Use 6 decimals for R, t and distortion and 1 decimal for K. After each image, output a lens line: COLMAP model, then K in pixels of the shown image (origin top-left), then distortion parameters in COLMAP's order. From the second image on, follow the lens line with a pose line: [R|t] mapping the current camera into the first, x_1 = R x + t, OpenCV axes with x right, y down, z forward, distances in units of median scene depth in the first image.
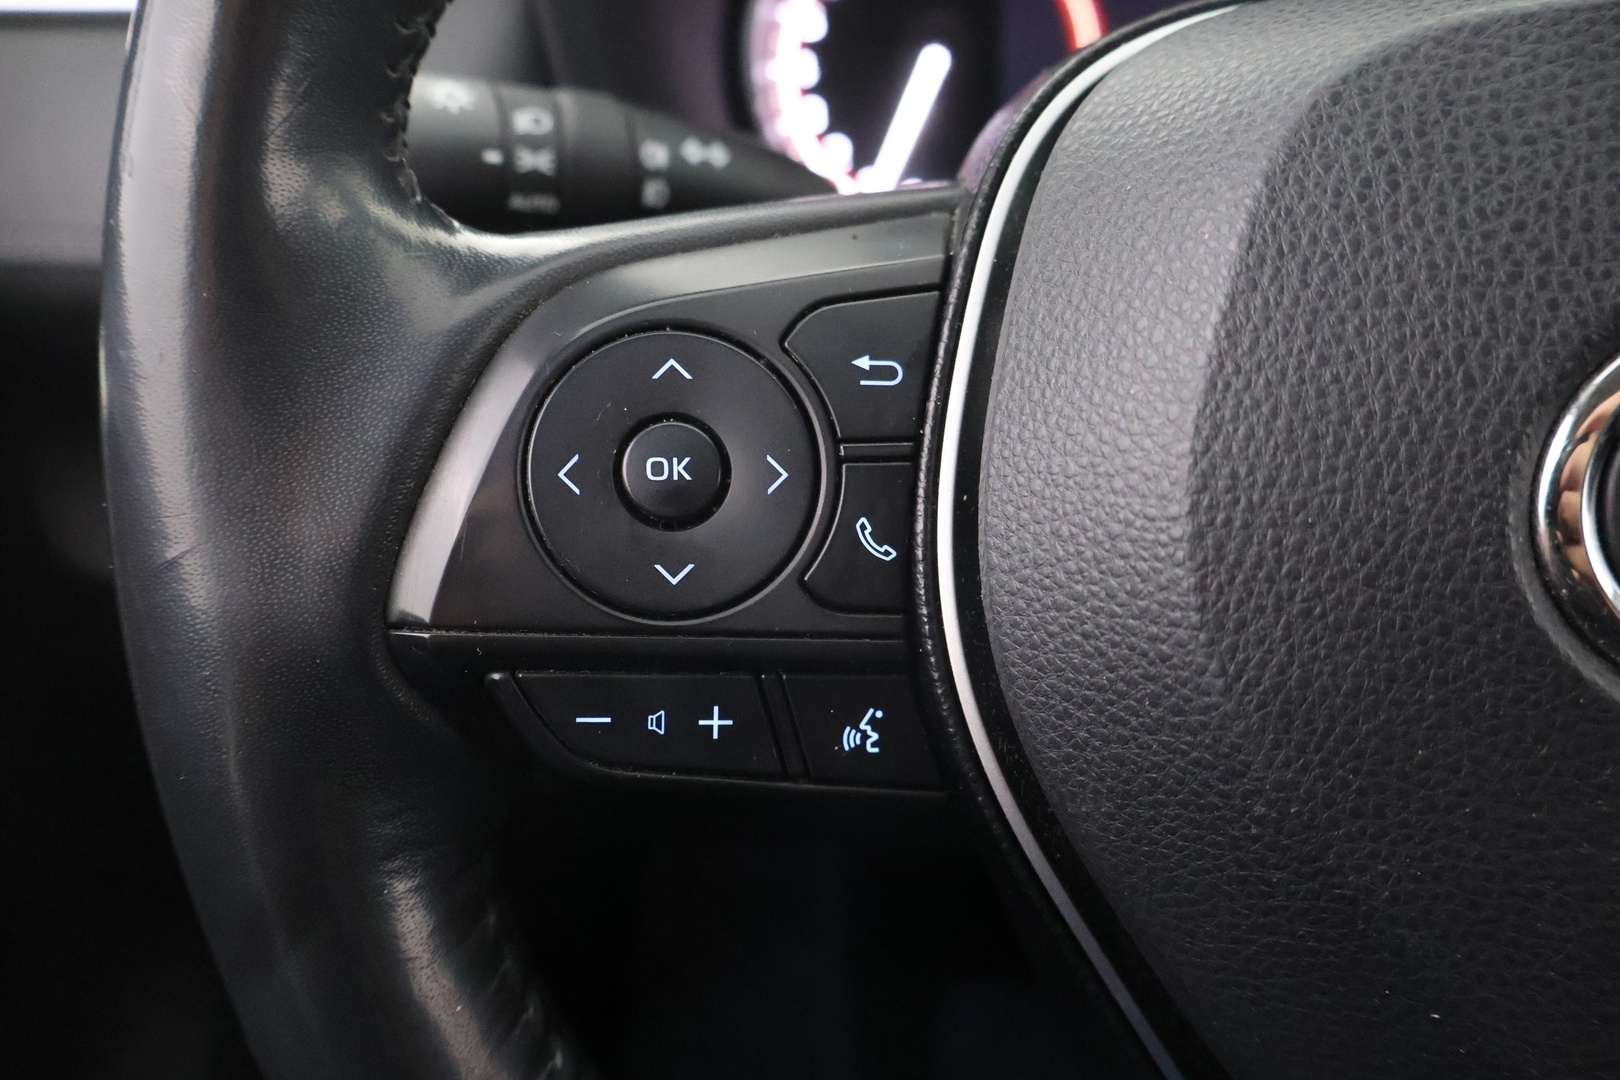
lens RADIAL K [[1353.4, 0, 810.0], [0, 1353.4, 540.0], [0, 0, 1]] dist [0.000374, 0.006730]
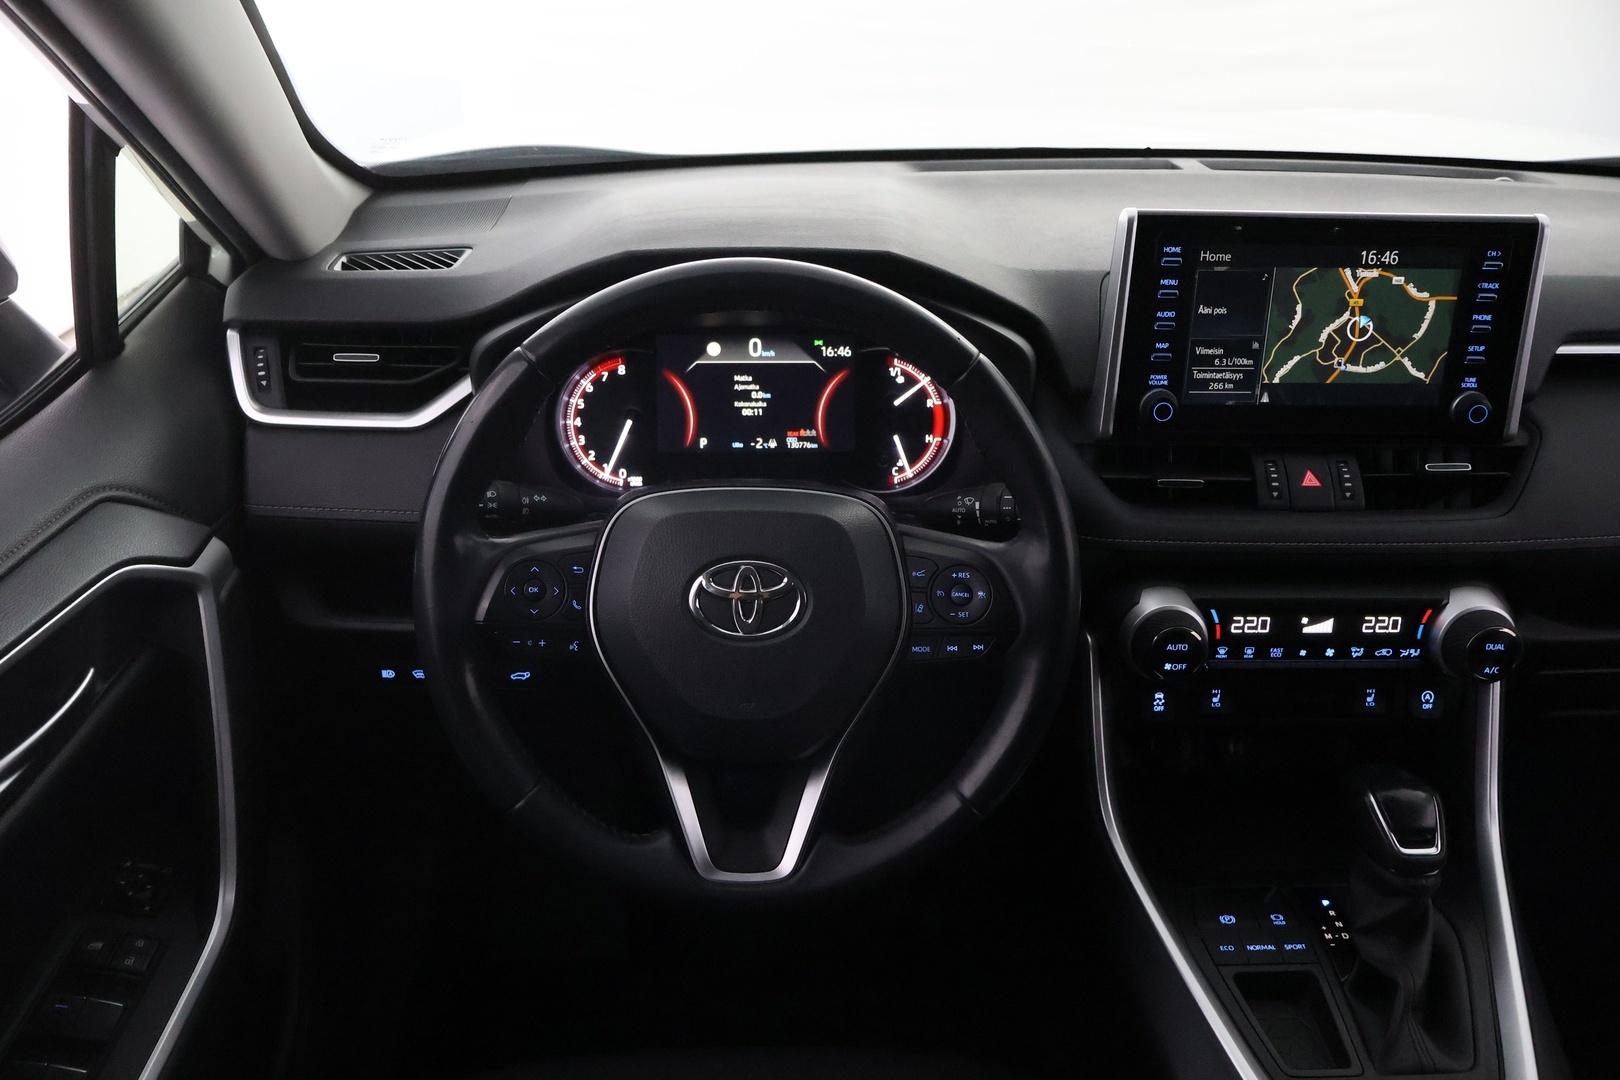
lens RADIAL K [[1353.4, 0, 810.0], [0, 1353.4, 540.0], [0, 0, 1]] dist [0.000374, 0.006730]
pose [[0.989502, 0.009900, 0.144178, 0.171173], [0.001855, 0.996699, -0.081167, 0.160262], [-0.144506, 0.080583, 0.986217, -3.842714]]
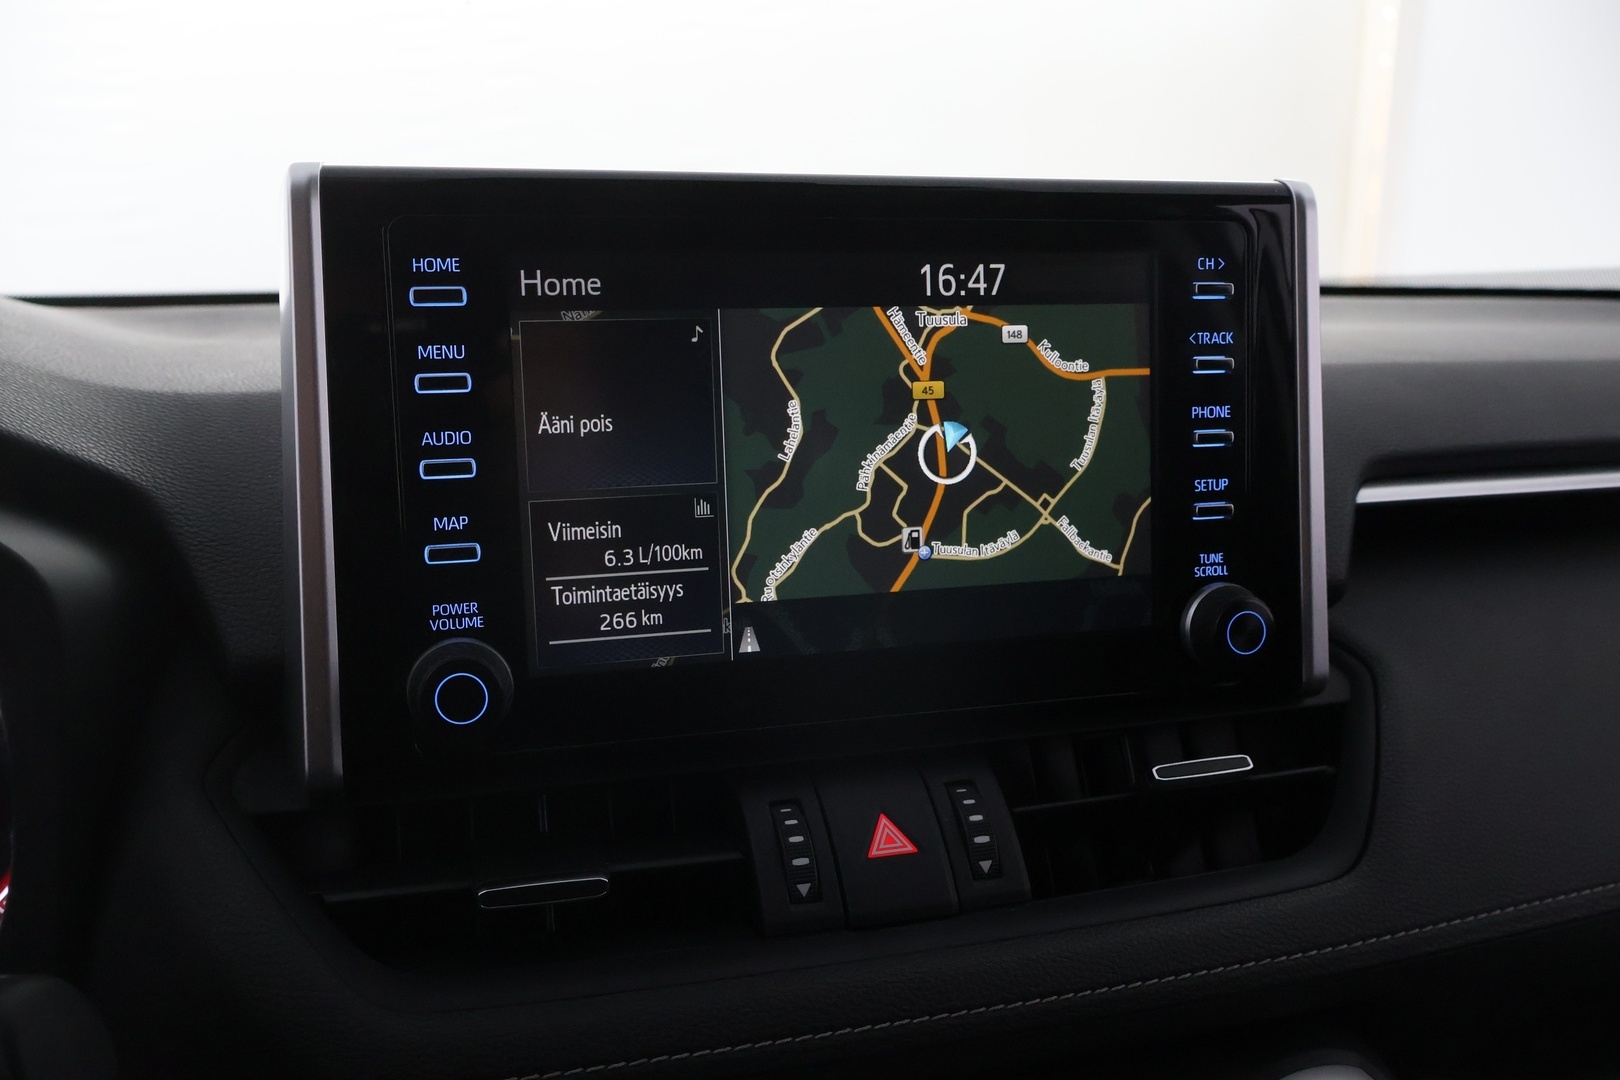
lens RADIAL K [[1353.4, 0, 810.0], [0, 1353.4, 540.0], [0, 0, 1]] dist [0.000374, 0.006730]
pose [[0.931914, -0.020692, 0.362087, 2.138115], [0.142490, 0.938980, -0.313070, -0.328985], [-0.333515, 0.343349, 0.877998, -0.657092]]
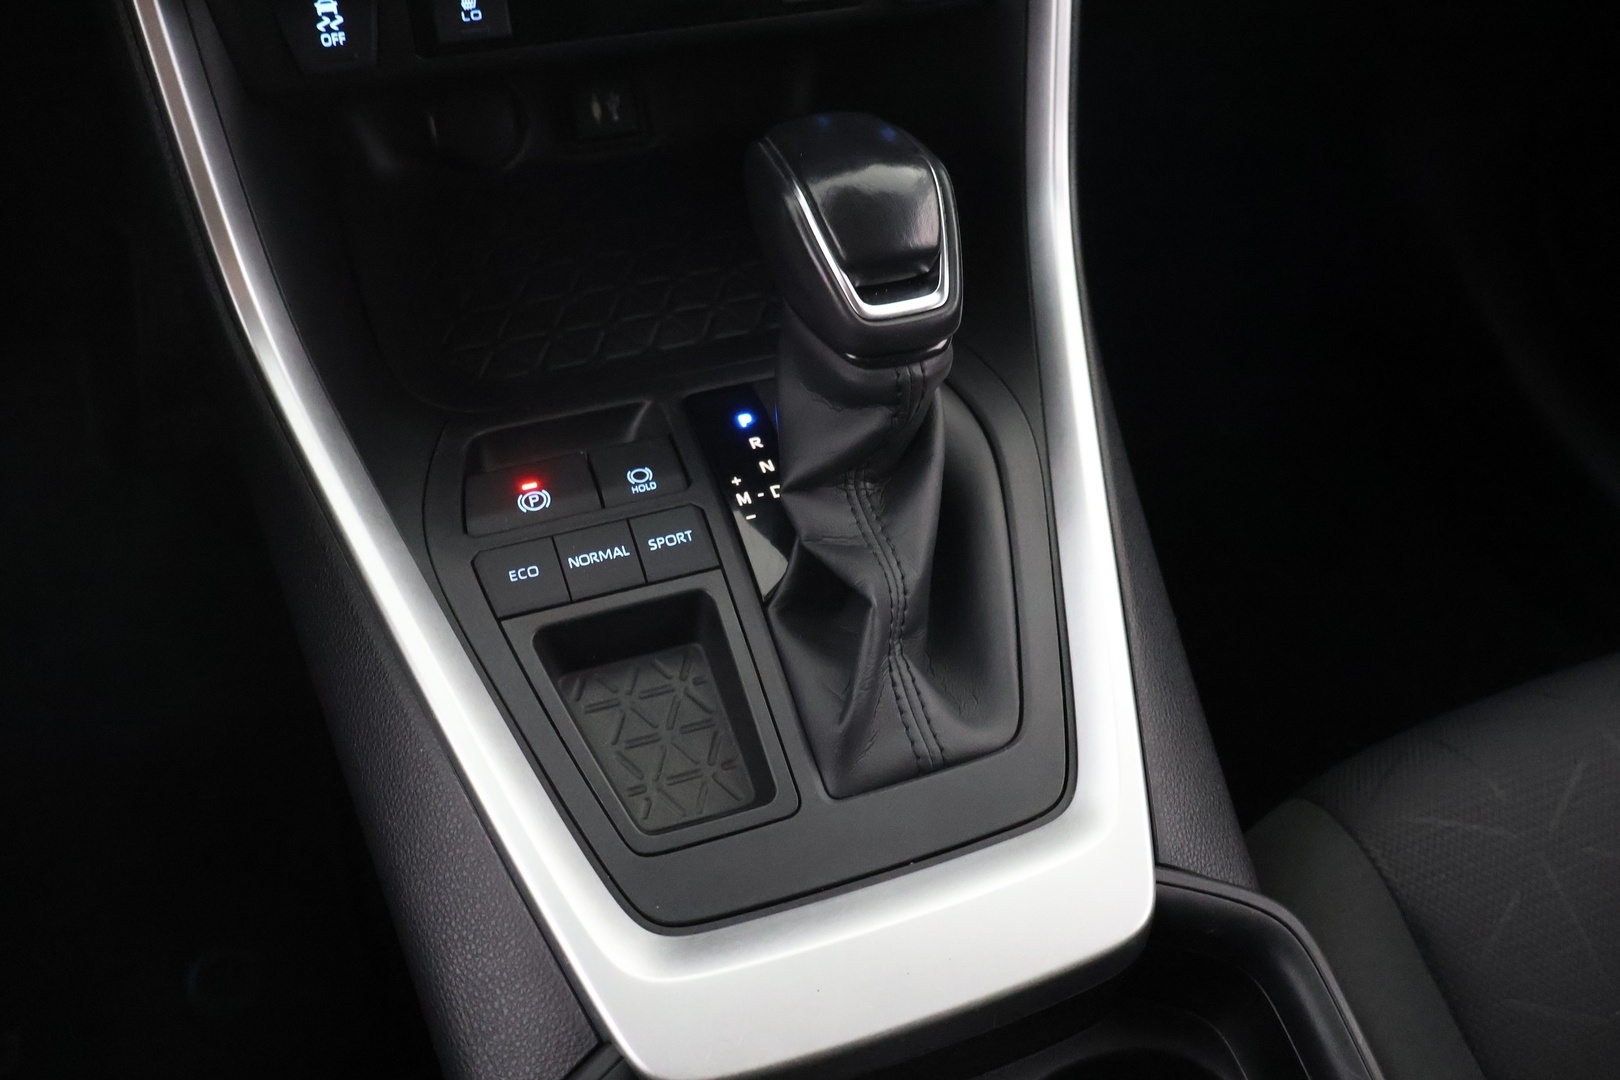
lens RADIAL K [[1353.4, 0, 810.0], [0, 1353.4, 540.0], [0, 0, 1]] dist [0.000374, 0.006730]
pose [[0.894134, -0.235671, 0.380766, 2.111285], [0.098624, 0.933067, 0.345918, 0.488487], [-0.436803, -0.271745, 0.857530, -1.001987]]
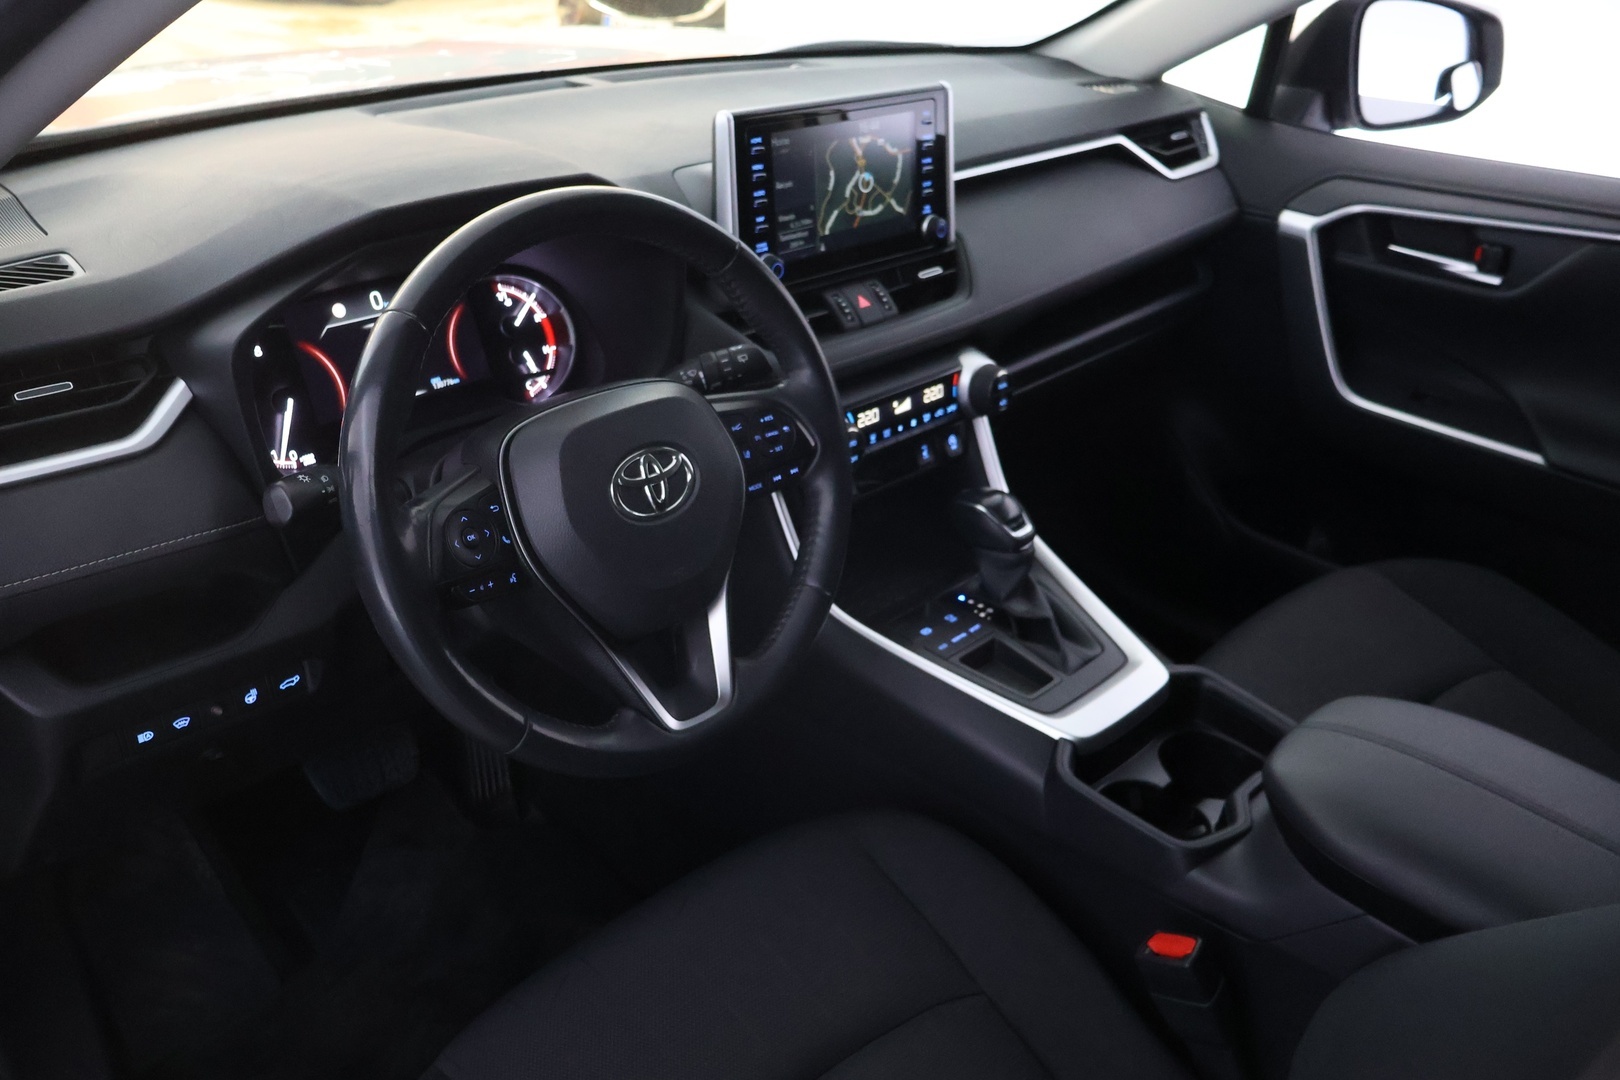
lens RADIAL K [[1353.4, 0, 810.0], [0, 1353.4, 540.0], [0, 0, 1]] dist [0.000374, 0.006730]
pose [[0.628345, -0.290109, 0.721816, -2.874118], [0.334512, 0.938460, 0.085988, -0.054691], [-0.702342, 0.187426, 0.686722, -3.255045]]
